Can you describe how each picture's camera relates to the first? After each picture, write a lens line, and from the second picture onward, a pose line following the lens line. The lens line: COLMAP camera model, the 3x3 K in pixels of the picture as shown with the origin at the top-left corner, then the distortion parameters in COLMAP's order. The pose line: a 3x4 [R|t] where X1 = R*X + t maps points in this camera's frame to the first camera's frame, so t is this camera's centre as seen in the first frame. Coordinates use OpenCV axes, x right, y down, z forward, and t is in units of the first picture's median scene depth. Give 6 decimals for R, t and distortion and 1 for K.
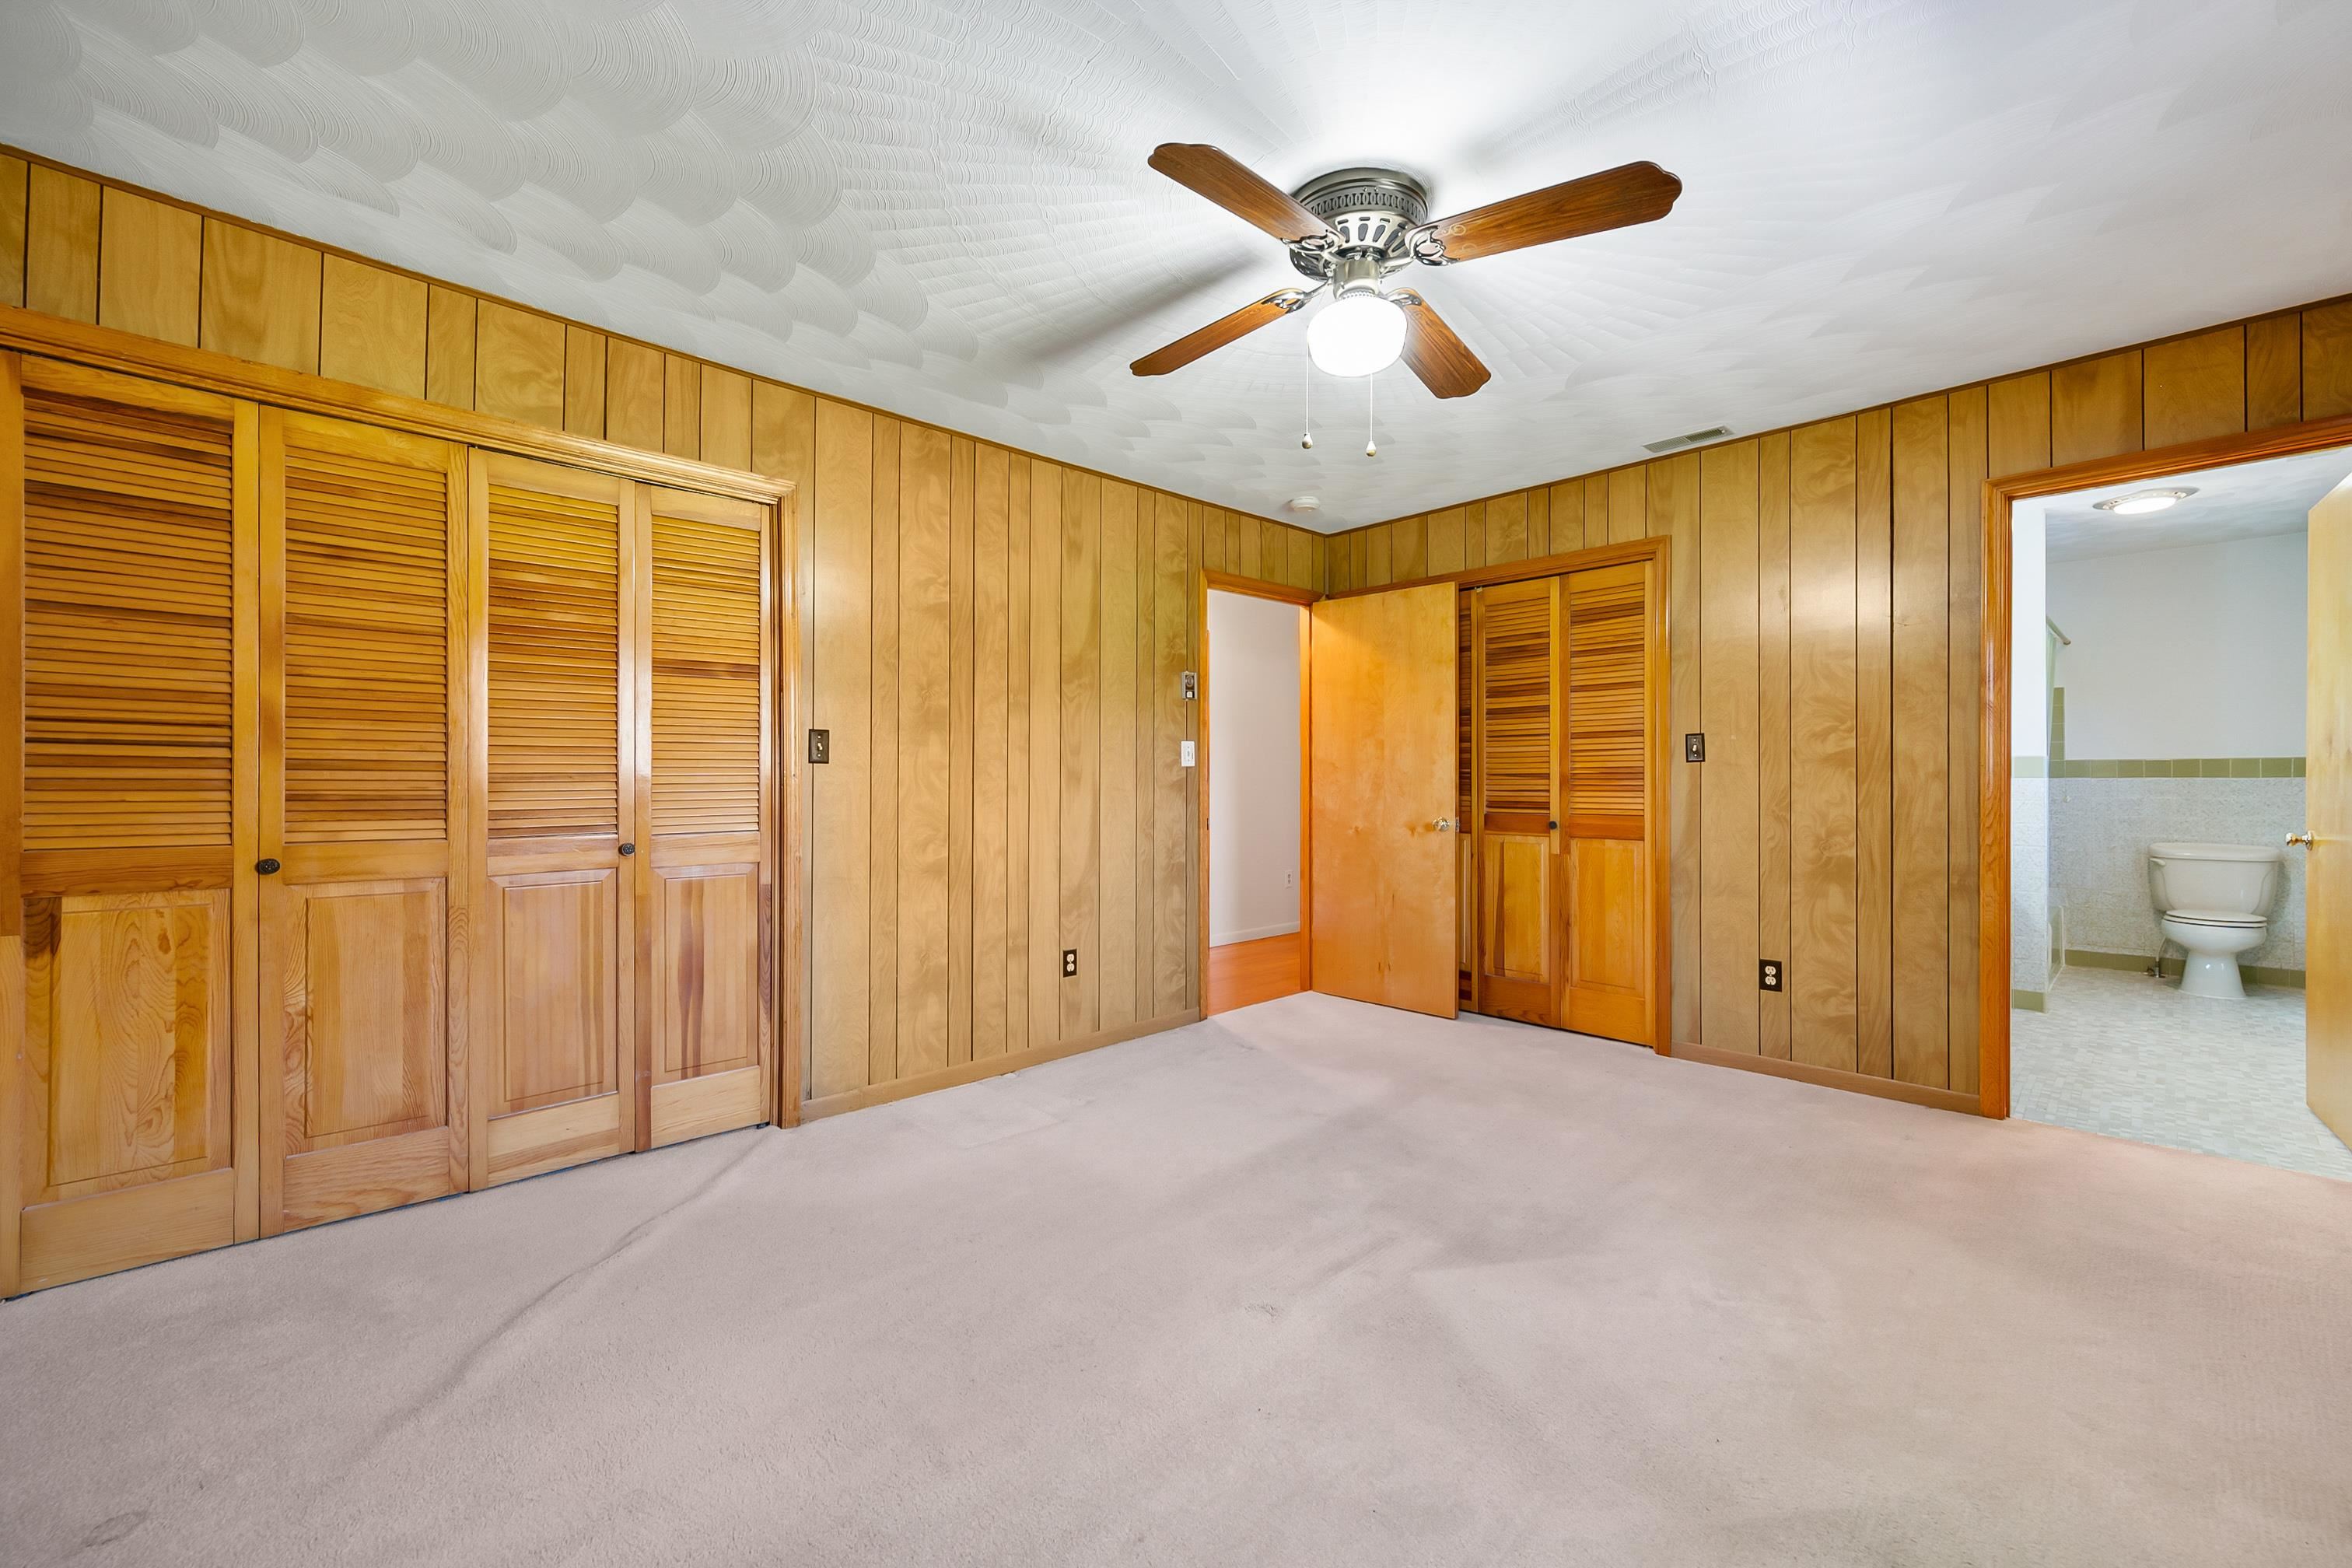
lens RADIAL K [[939.9, 0, 1191.0], [0, 939.9, 784.6], [0, 0, 1]] dist [-0.002574, 0.001124]
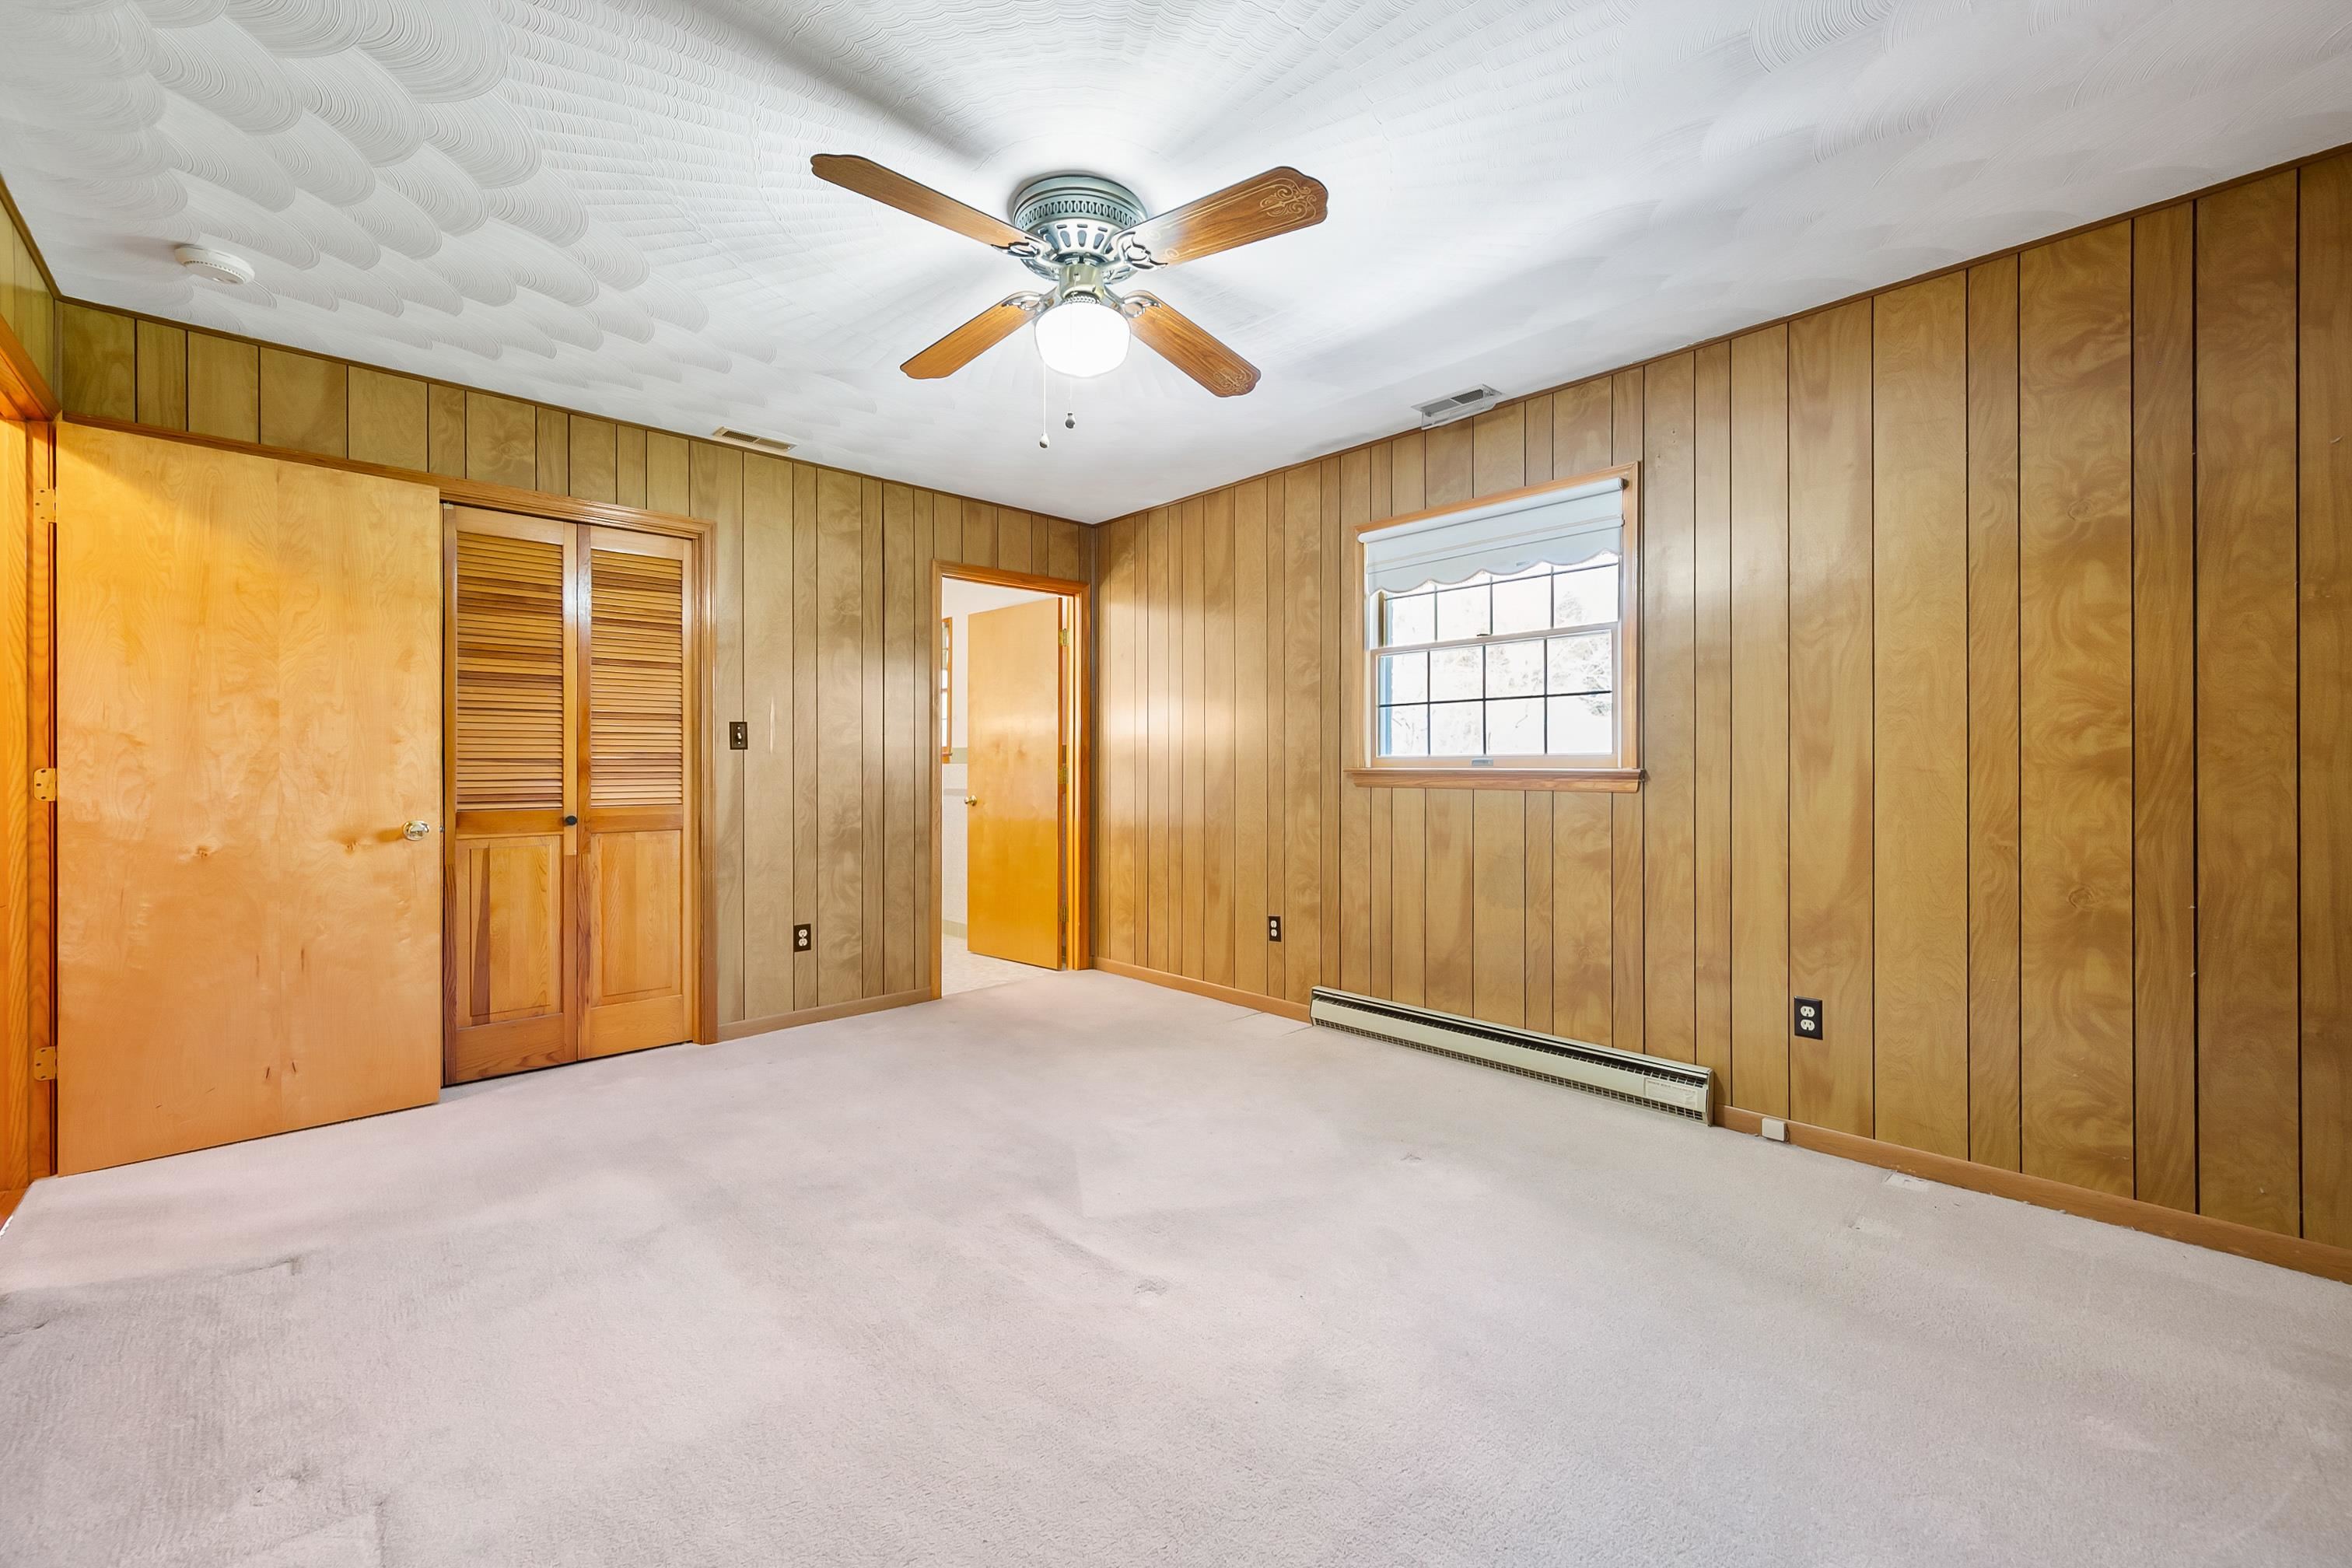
lens RADIAL K [[939.9, 0, 1179.6], [0, 939.9, 771.5], [0, 0, 1]] dist [-0.002574, 0.001124]
pose [[0.016583, -0.005859, 0.999845, -0.531306], [0.002952, 0.999979, 0.005811, -0.004385], [-0.999858, 0.002855, 0.016600, 0.536557]]
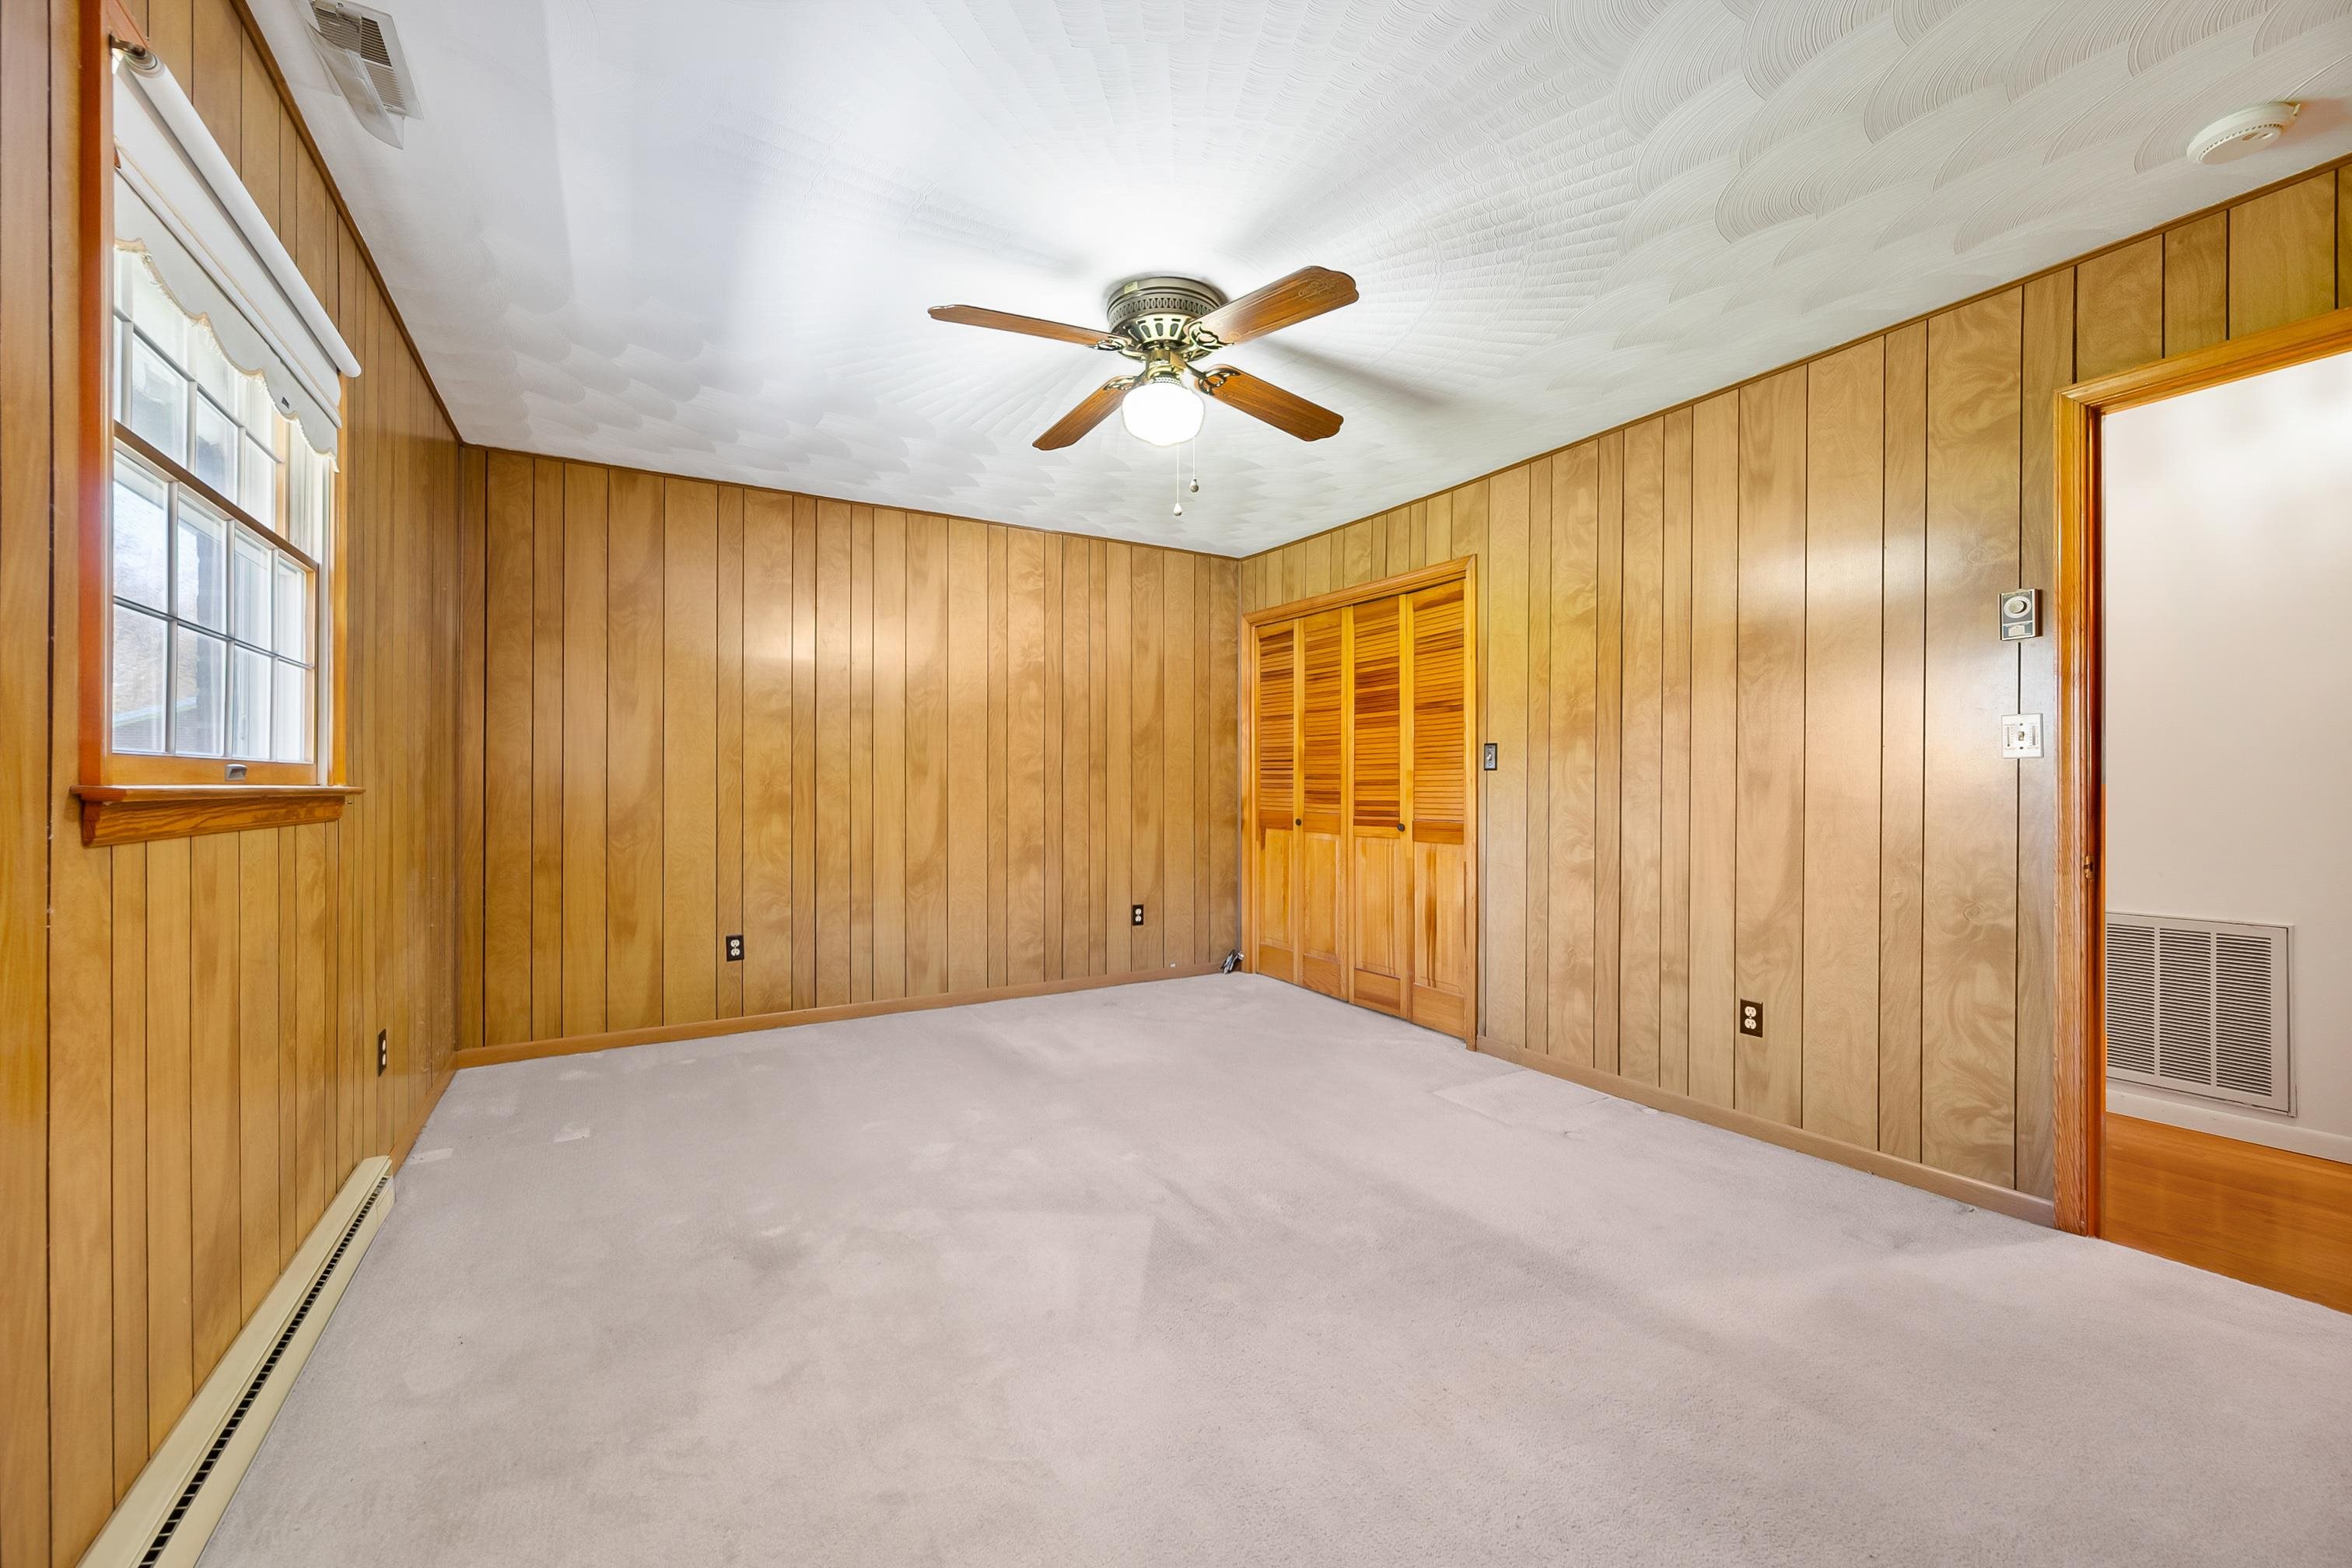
lens RADIAL K [[939.9, 0, 1164.1], [0, 939.9, 780.6], [0, 0, 1]] dist [-0.002574, 0.001124]
pose [[-0.245746, -0.002804, -0.969330, 0.828028], [-0.002453, 0.999994, -0.002270, -0.004451], [0.969331, 0.001820, -0.245752, 0.798524]]
